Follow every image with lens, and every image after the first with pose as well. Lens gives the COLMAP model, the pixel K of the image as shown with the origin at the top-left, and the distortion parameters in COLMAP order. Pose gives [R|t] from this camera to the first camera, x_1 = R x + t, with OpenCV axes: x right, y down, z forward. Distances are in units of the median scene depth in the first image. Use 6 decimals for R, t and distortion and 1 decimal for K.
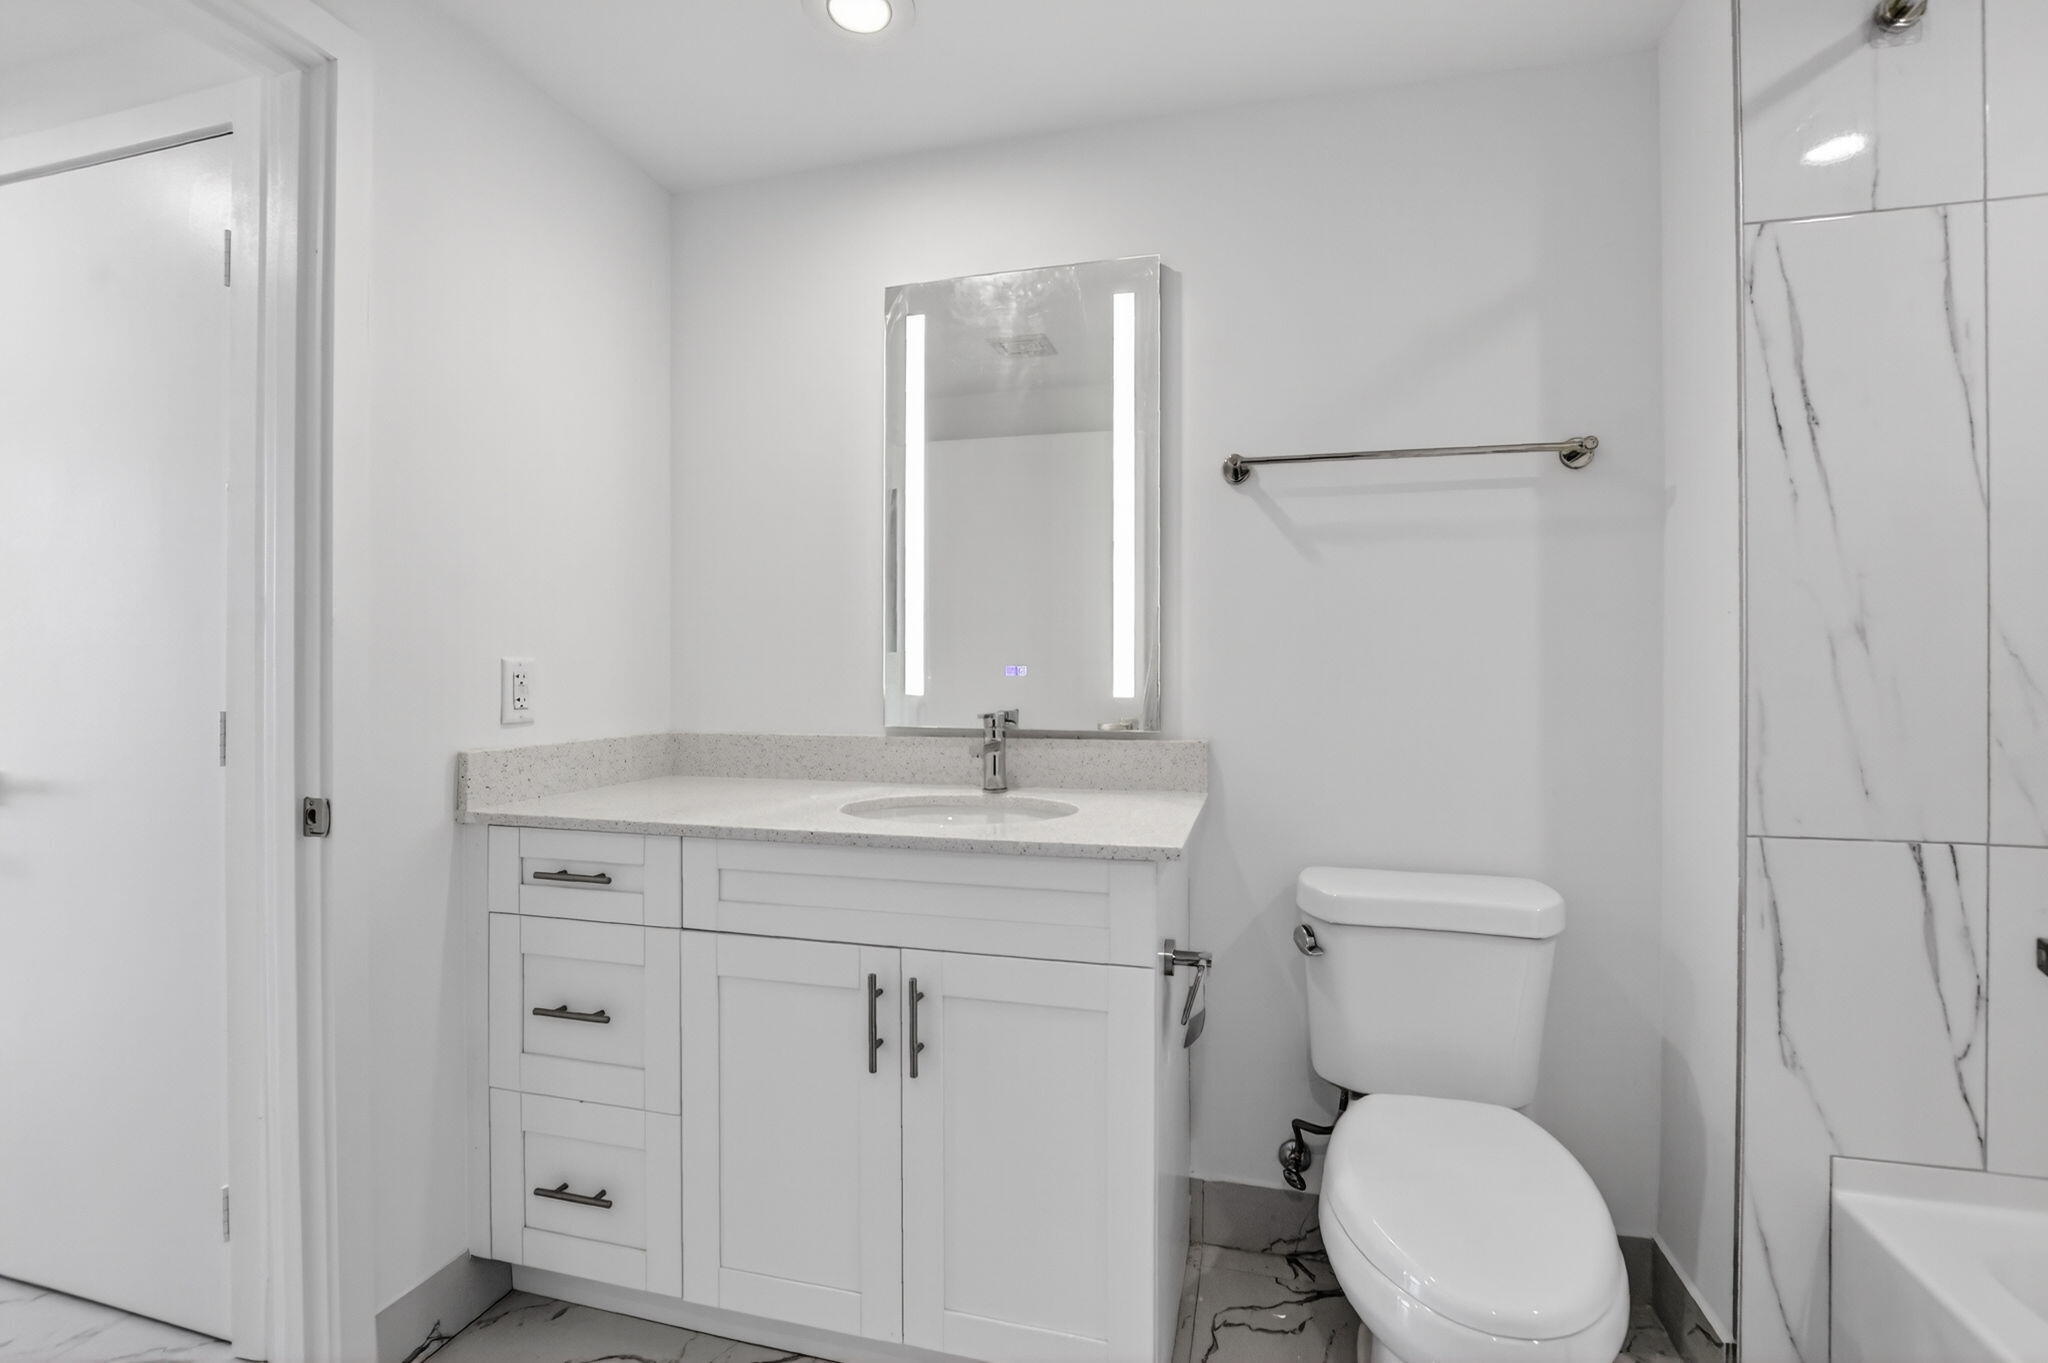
lens RADIAL K [[913.2, 0, 1017.5], [0, 913.2, 672.7], [0, 0, 1]] dist [-0.029061, -0.000450]
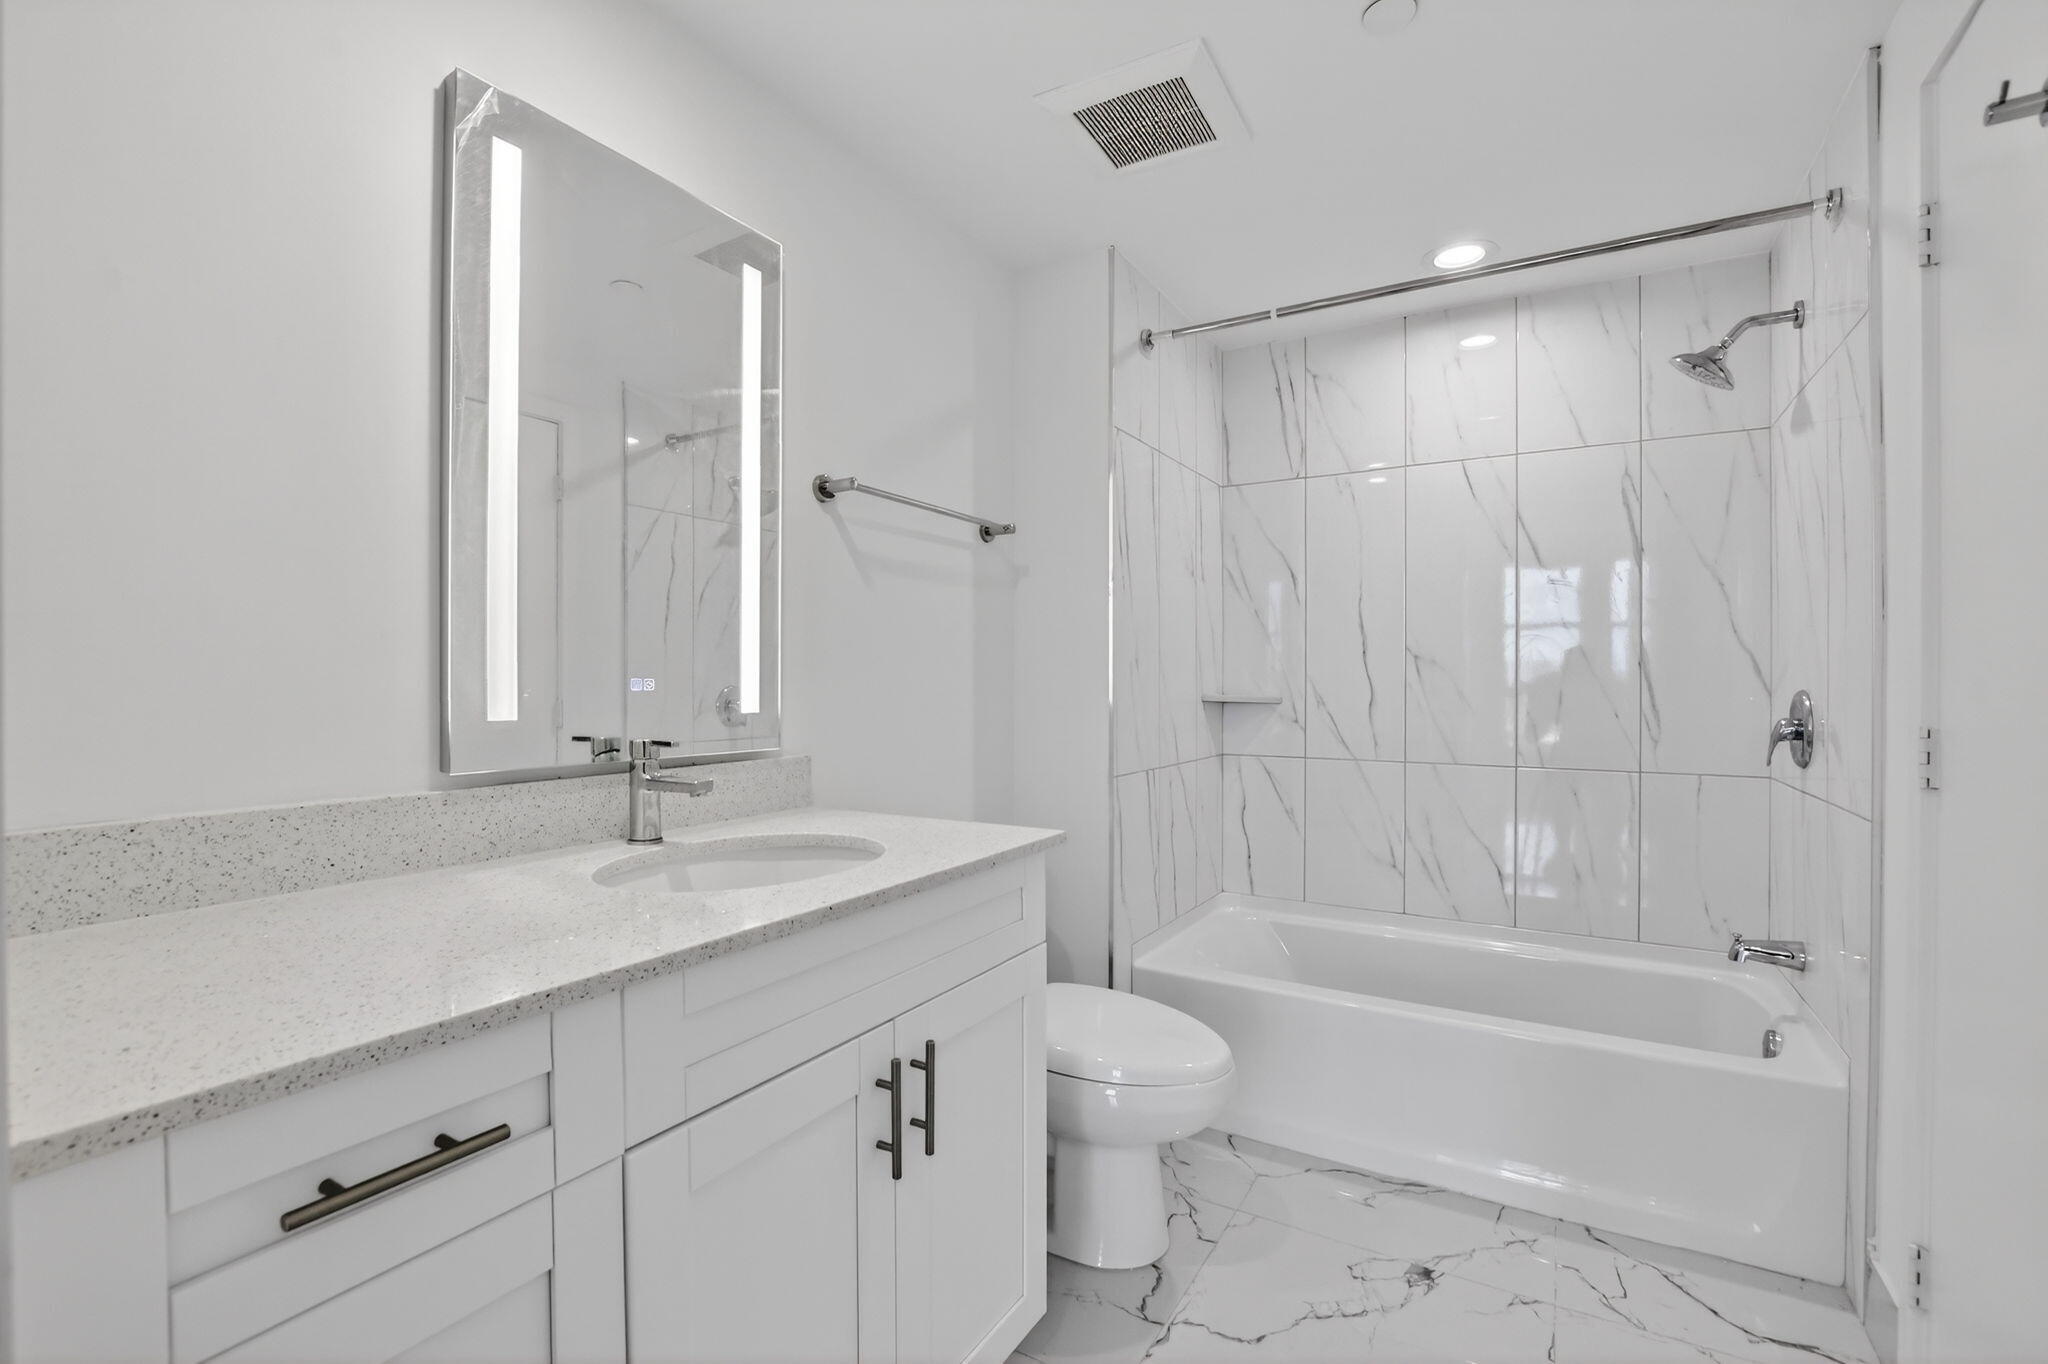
lens RADIAL K [[905.2, 0, 1024.0], [0, 905.2, 682.0], [0, 0, 1]] dist [-0.030332, 0.004782]
pose [[0.269351, 0.000388, 0.963042, -0.681435], [0.001137, 0.999999, -0.000721, -0.003426], [-0.963041, 0.001289, 0.269350, 0.506481]]
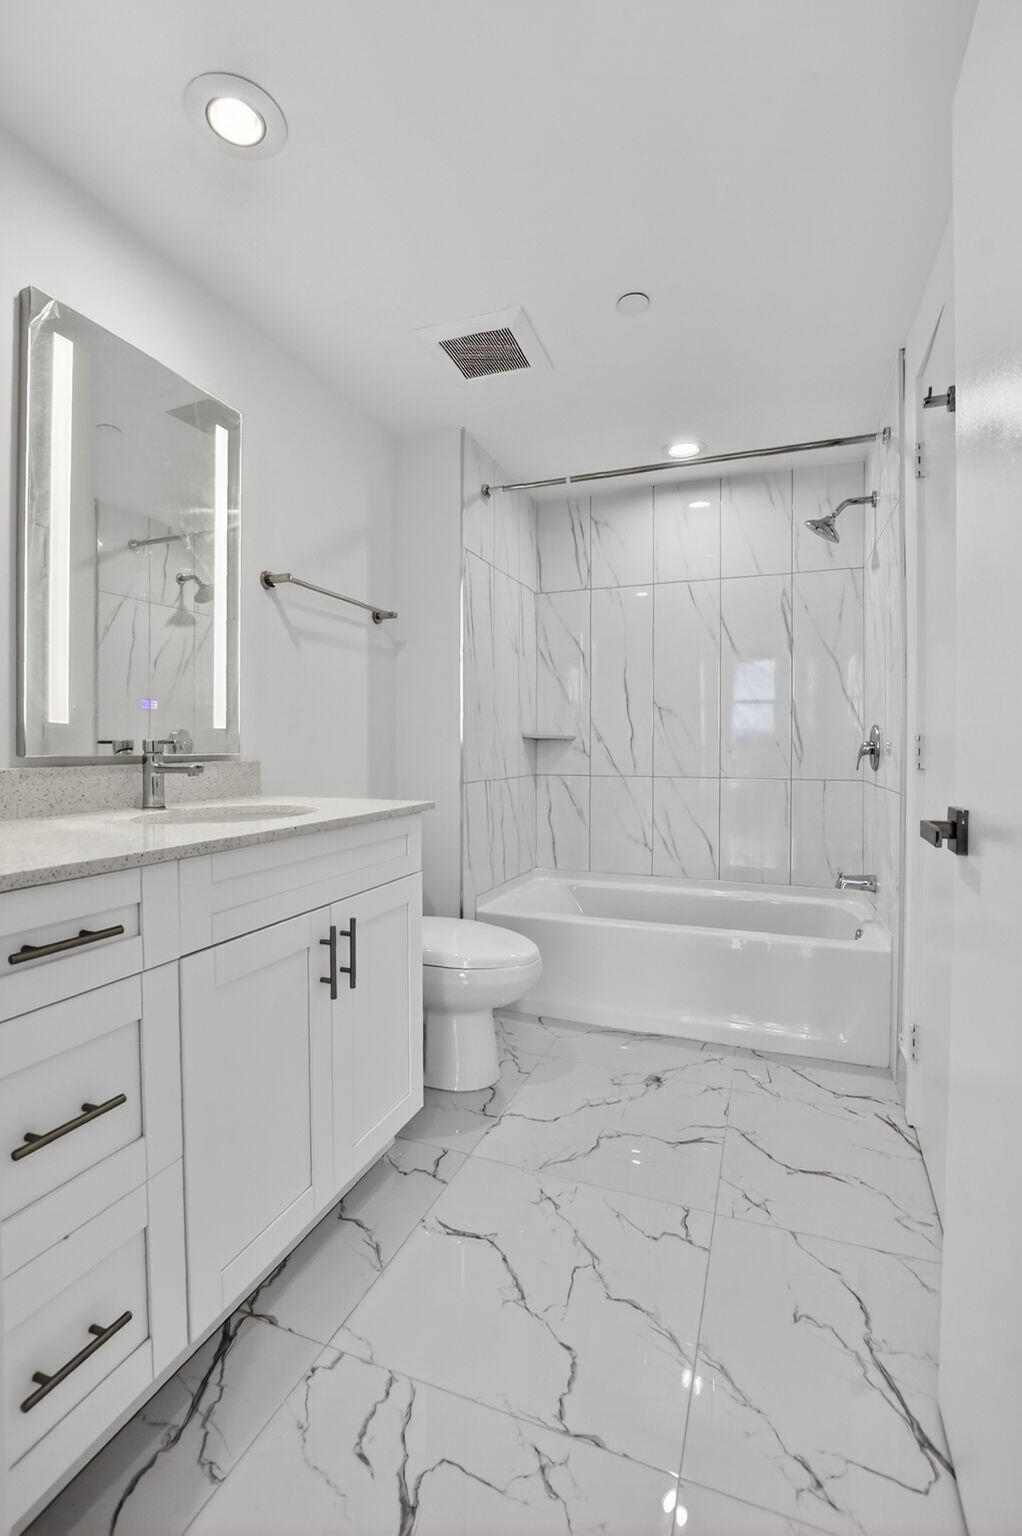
lens RADIAL K [[684.9, 0, 509.7], [0, 684.9, 749.5], [0, 0, 1]] dist [-0.029061, -0.000450]
pose [[0.102617, -0.005474, 0.994706, -0.846443], [0.000263, 0.999985, 0.005476, 0.051922], [-0.994721, -0.000300, 0.102617, 0.482837]]
